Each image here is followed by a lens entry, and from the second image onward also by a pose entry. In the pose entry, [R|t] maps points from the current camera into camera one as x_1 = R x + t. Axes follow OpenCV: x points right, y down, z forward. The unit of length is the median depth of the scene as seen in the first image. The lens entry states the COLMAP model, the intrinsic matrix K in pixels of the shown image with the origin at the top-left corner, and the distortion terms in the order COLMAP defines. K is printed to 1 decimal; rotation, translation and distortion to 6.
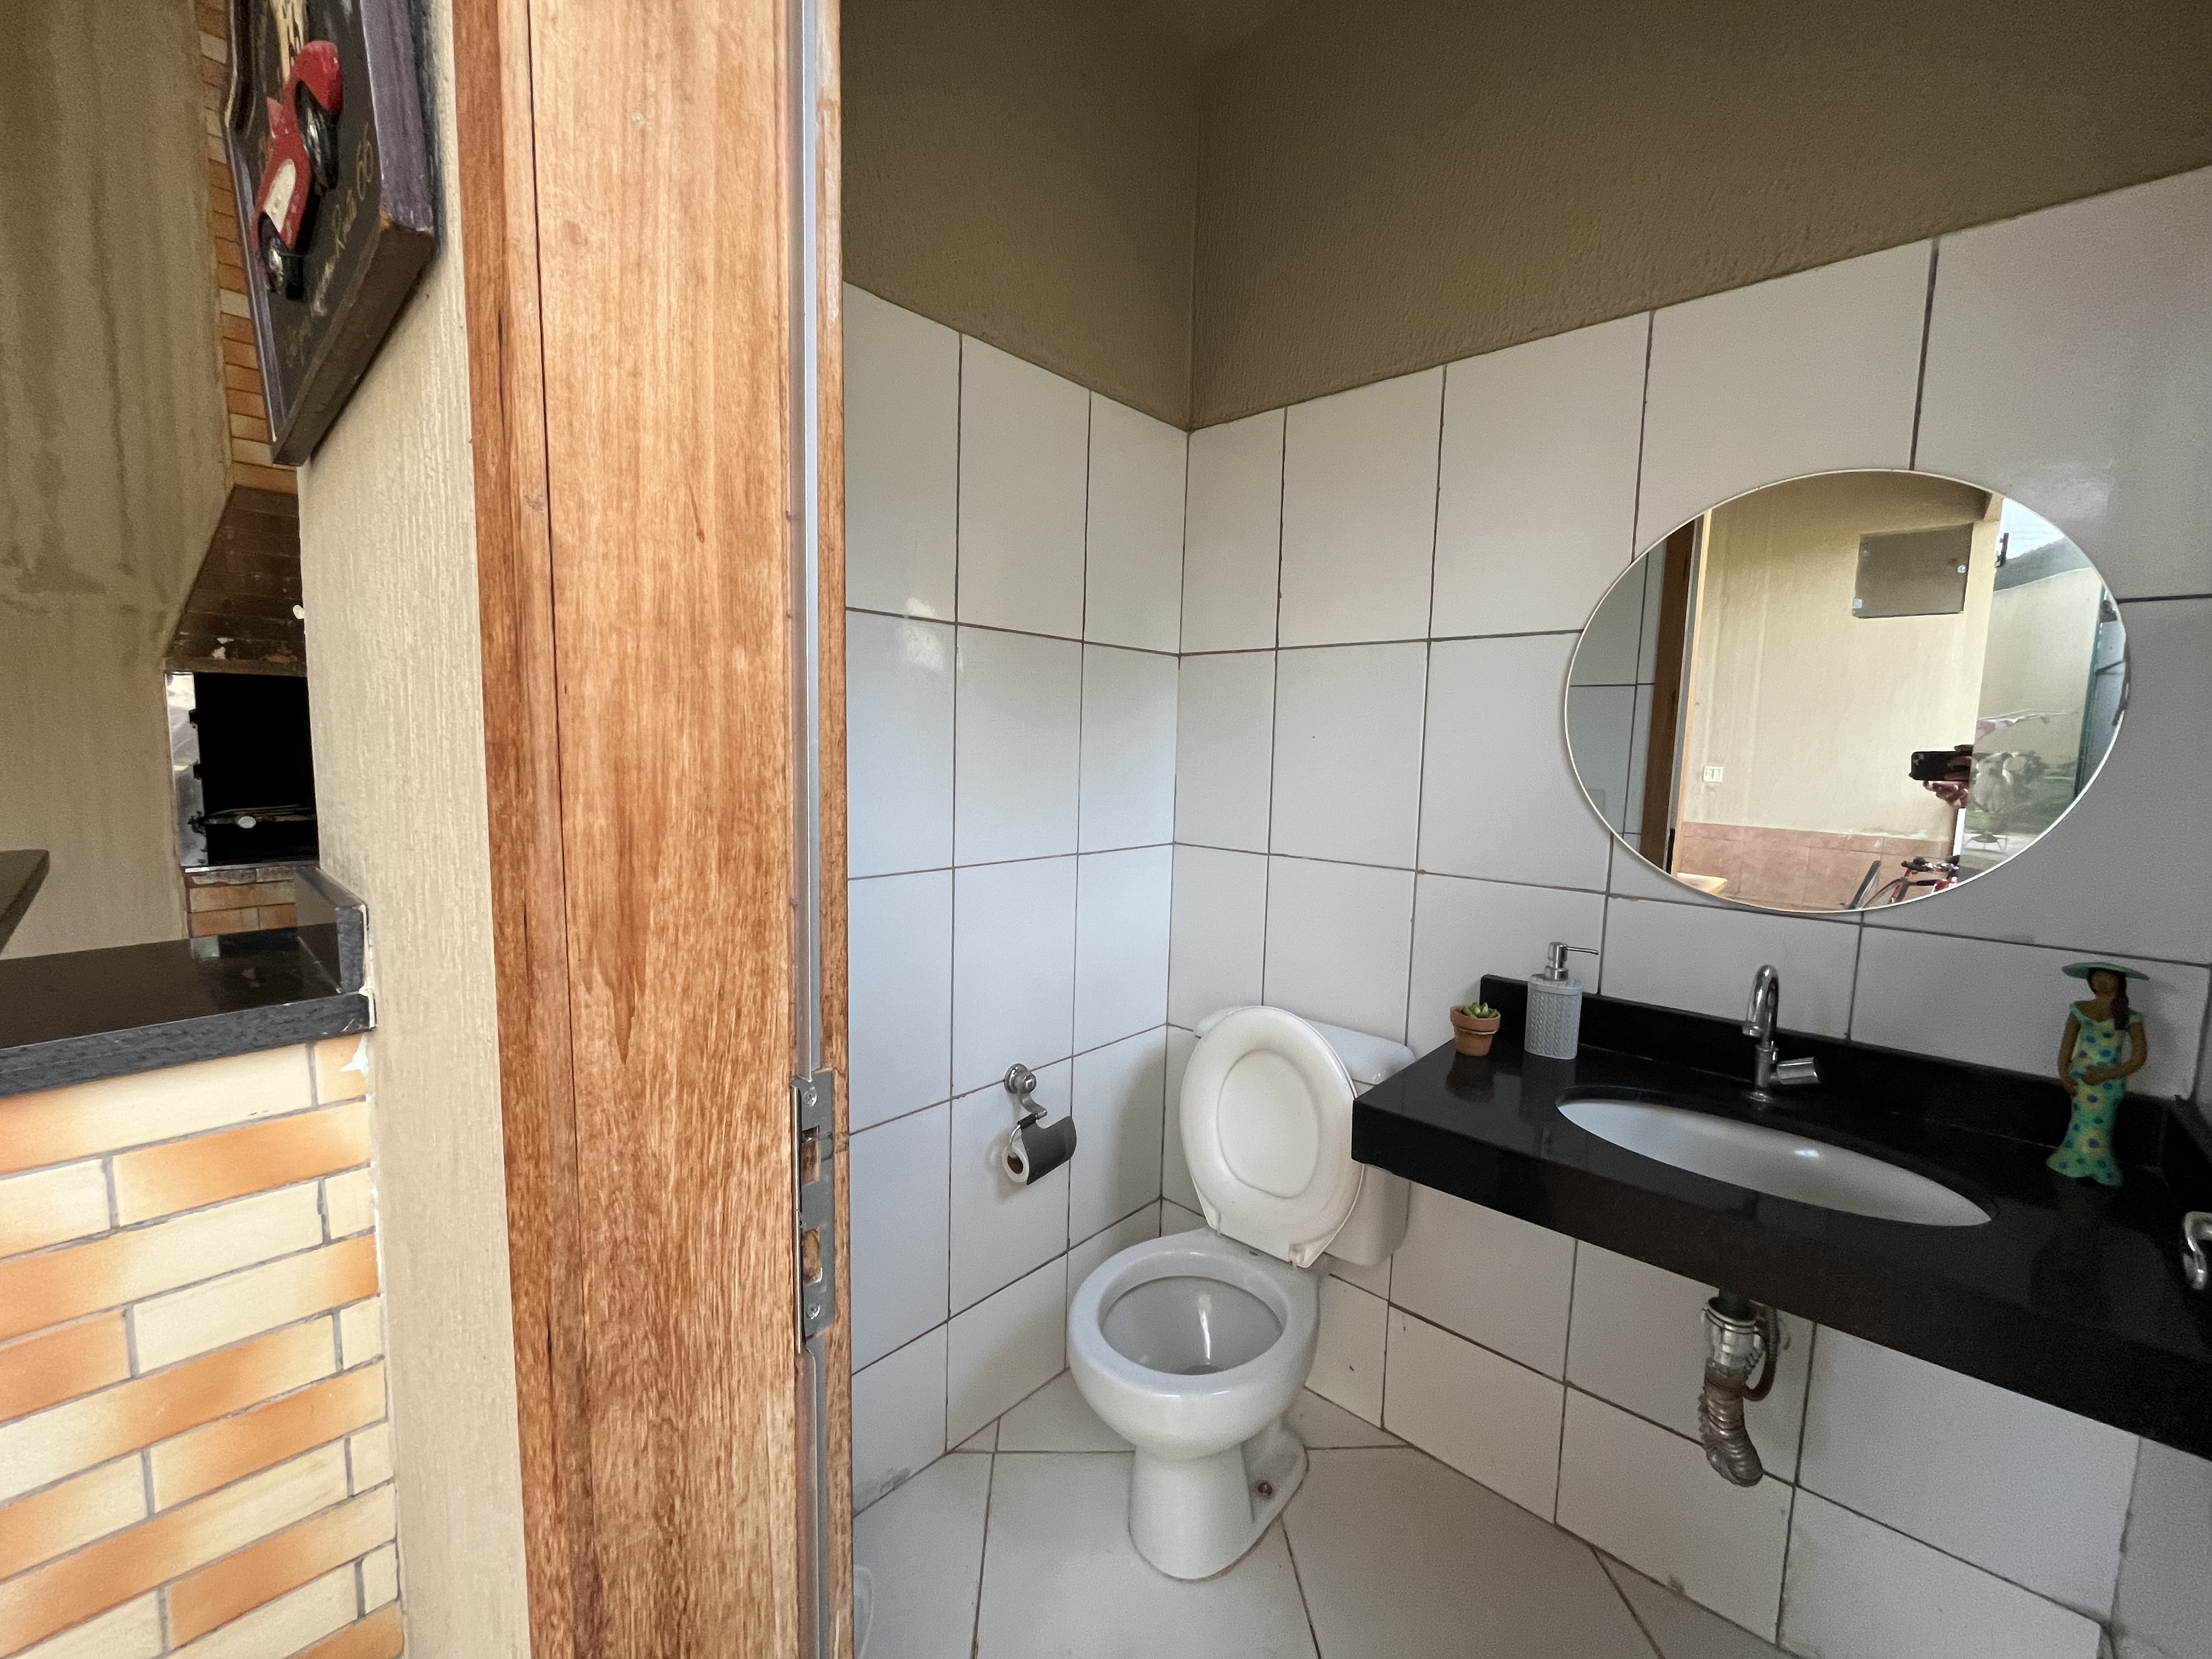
lens RADIAL K [[894.5, 0, 1116.9], [0, 894.5, 829.1], [0, 0, 1]] dist [-0.004589, 0.000147]
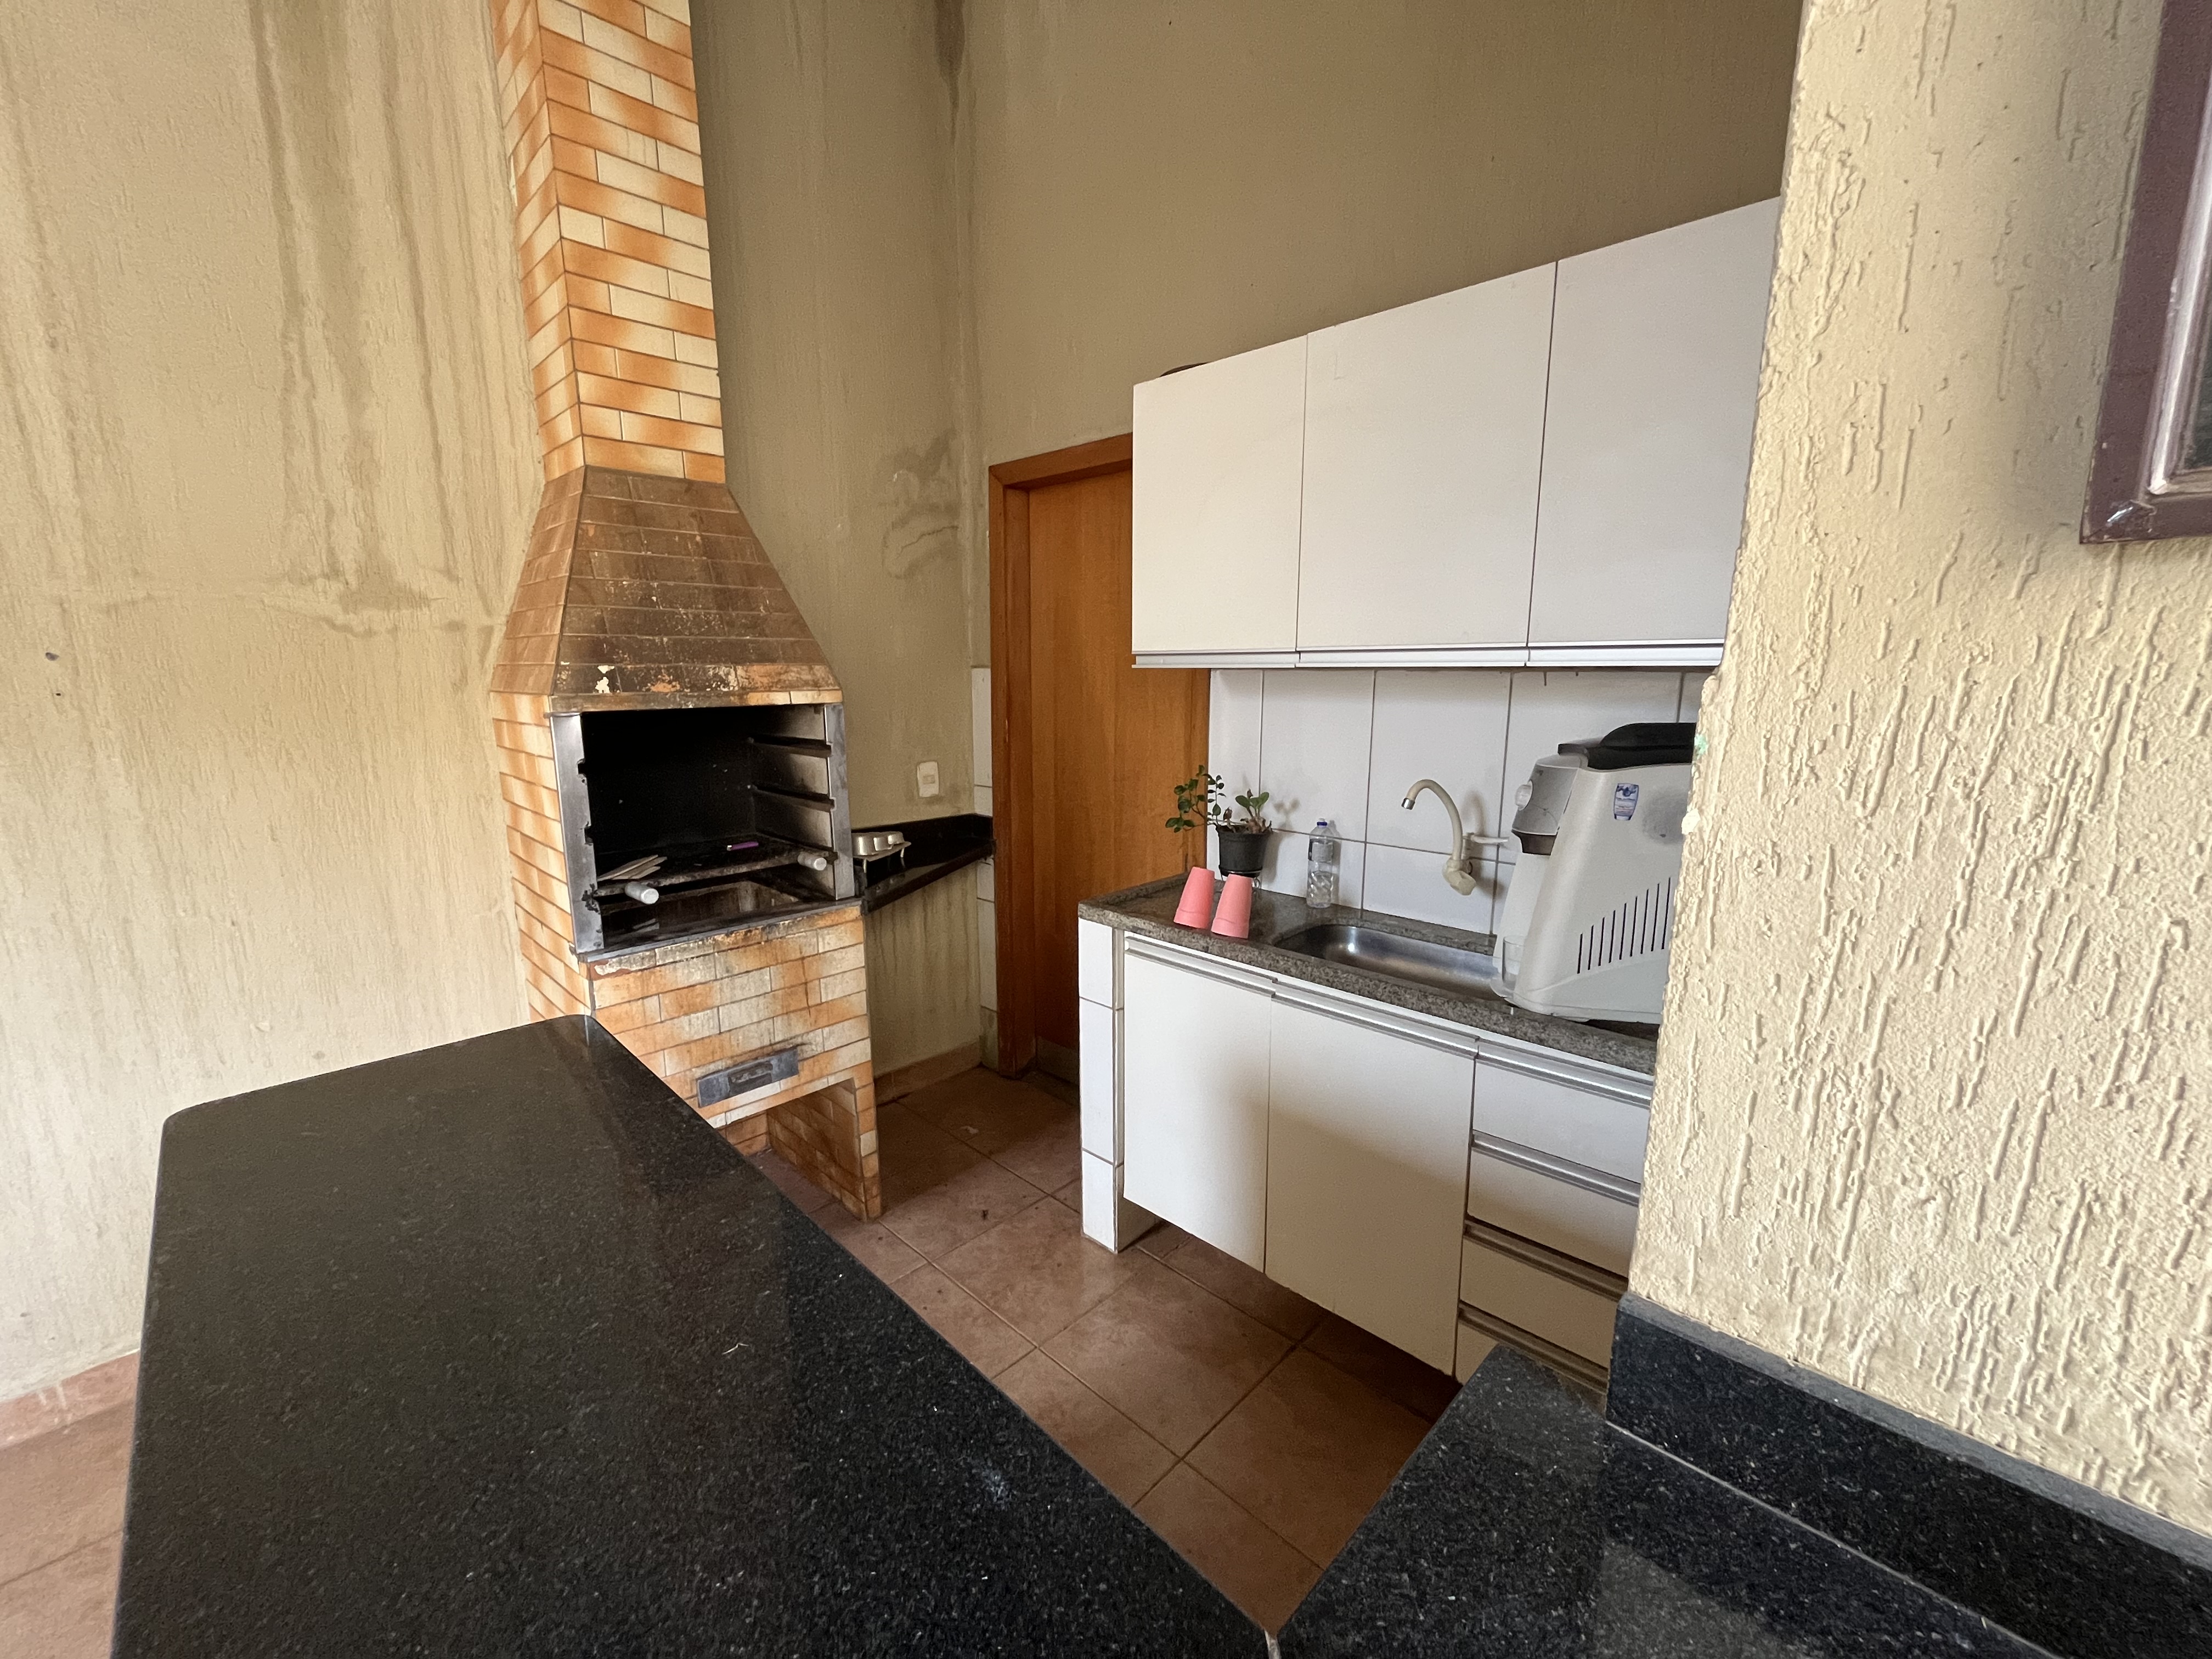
lens RADIAL K [[894.5, 0, 1092.3], [0, 894.5, 833.7], [0, 0, 1]] dist [-0.004589, 0.000147]
pose [[0.998454, -0.015798, -0.053299, -0.511181], [0.020285, 0.996197, 0.084736, -0.120095], [0.051758, -0.085686, 0.994977, 0.210384]]
